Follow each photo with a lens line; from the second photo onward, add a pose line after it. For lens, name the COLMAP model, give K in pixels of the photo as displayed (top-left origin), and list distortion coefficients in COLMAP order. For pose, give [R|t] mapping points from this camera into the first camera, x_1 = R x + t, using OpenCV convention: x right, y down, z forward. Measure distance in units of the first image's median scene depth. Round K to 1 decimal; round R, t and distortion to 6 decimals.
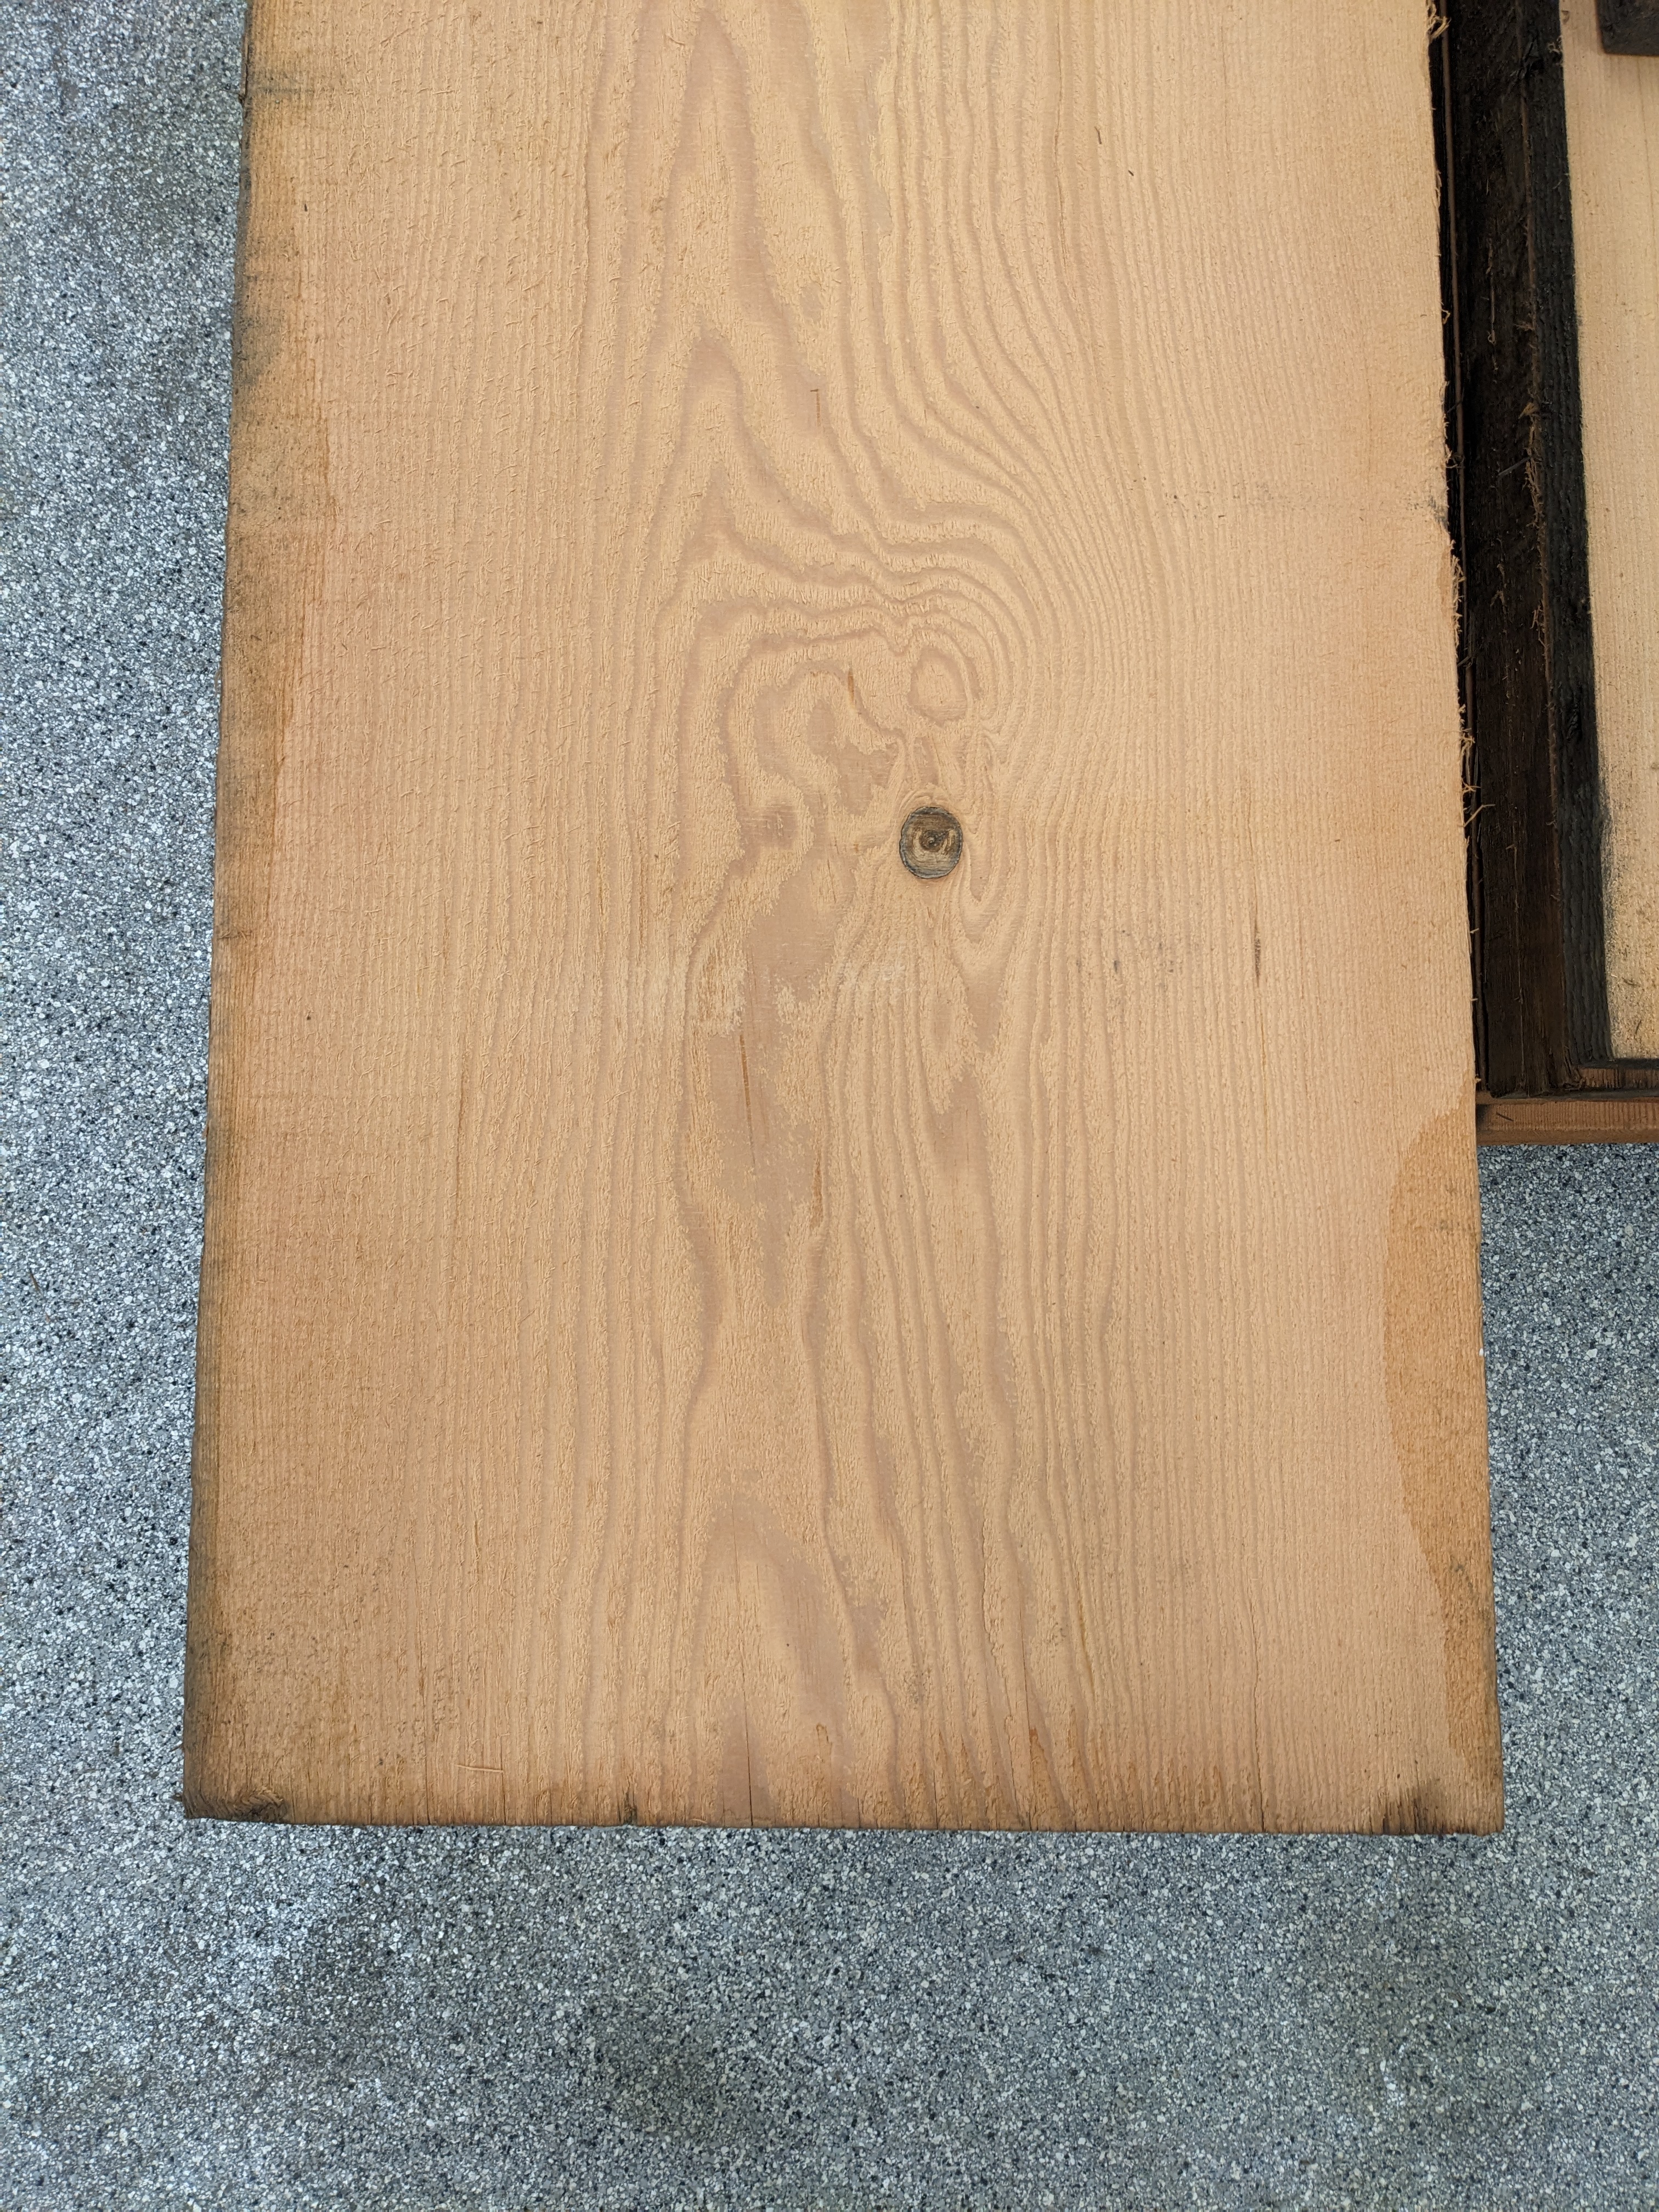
lens RADIAL K [[1749.1, 0, 829.5], [0, 1749.1, 1106.0], [0, 0, 1]] dist [0.041396, -0.075758]
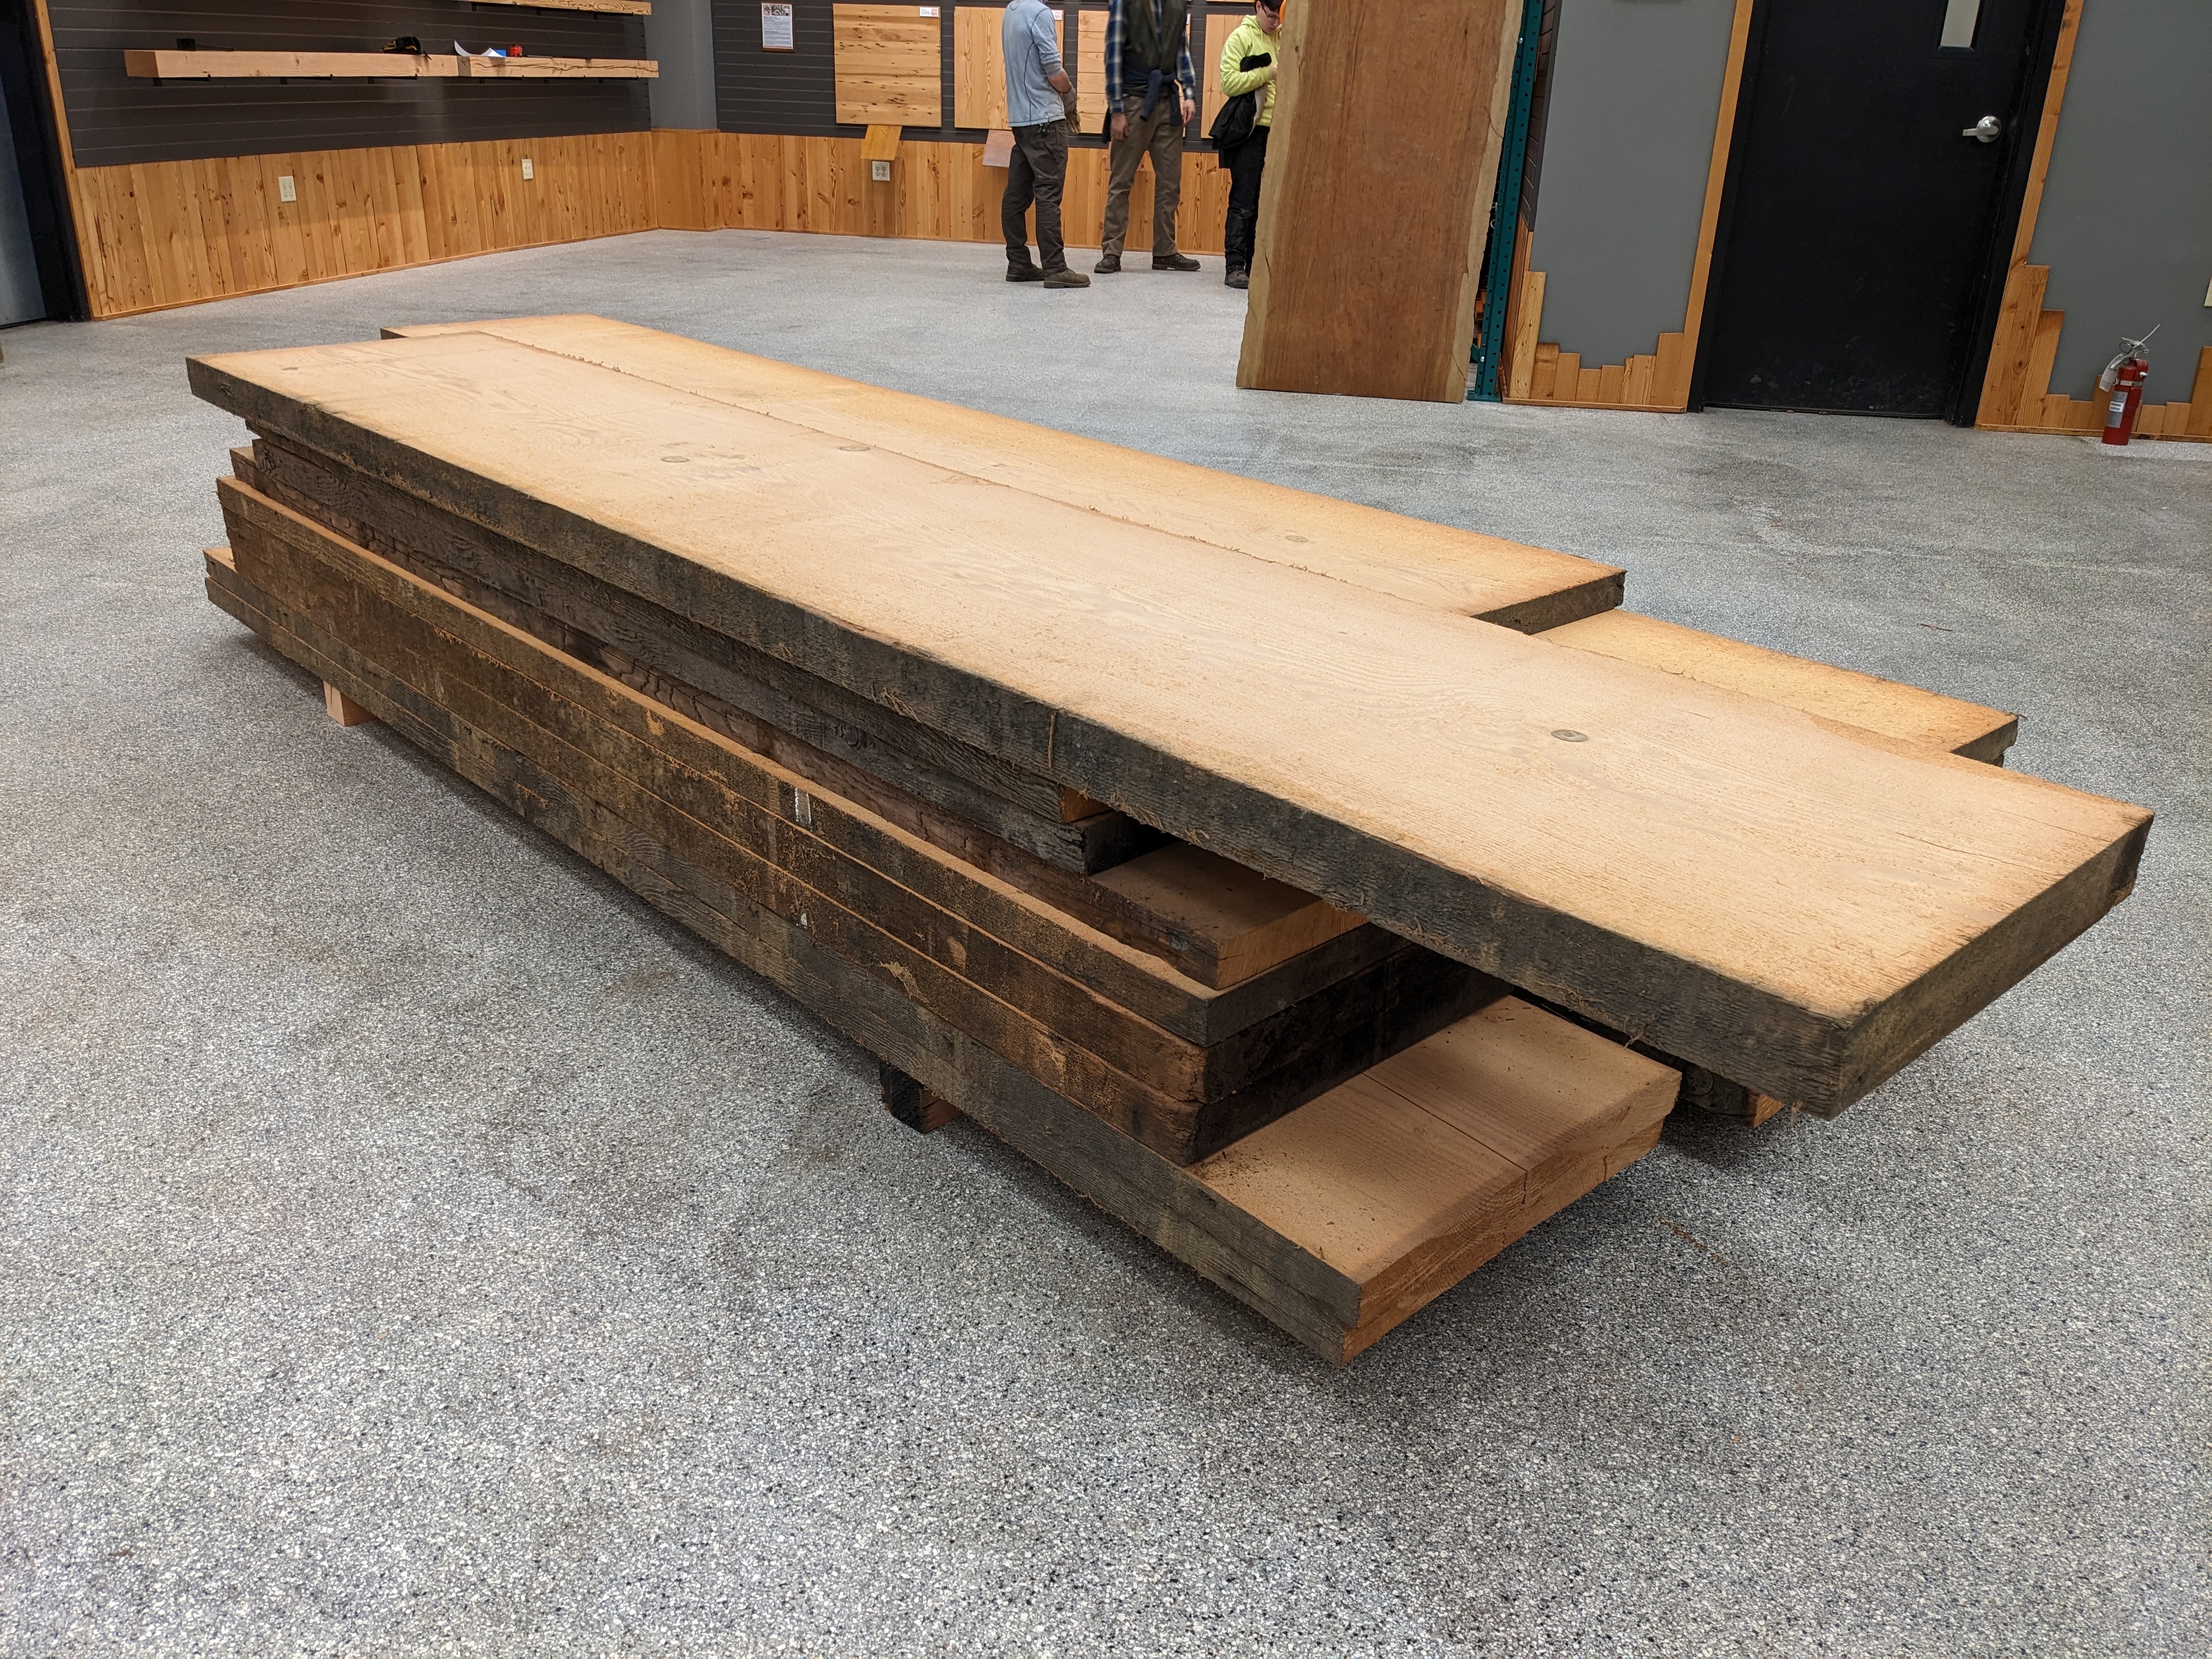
lens RADIAL K [[1749.1, 0, 1106.0], [0, 1749.1, 829.5], [0, 0, 1]] dist [0.041396, -0.075758]
pose [[0.726644, -0.271904, 0.630917, -0.945848], [0.680516, 0.410877, -0.606694, 0.439838], [-0.094267, 0.870200, 0.483597, 0.081524]]
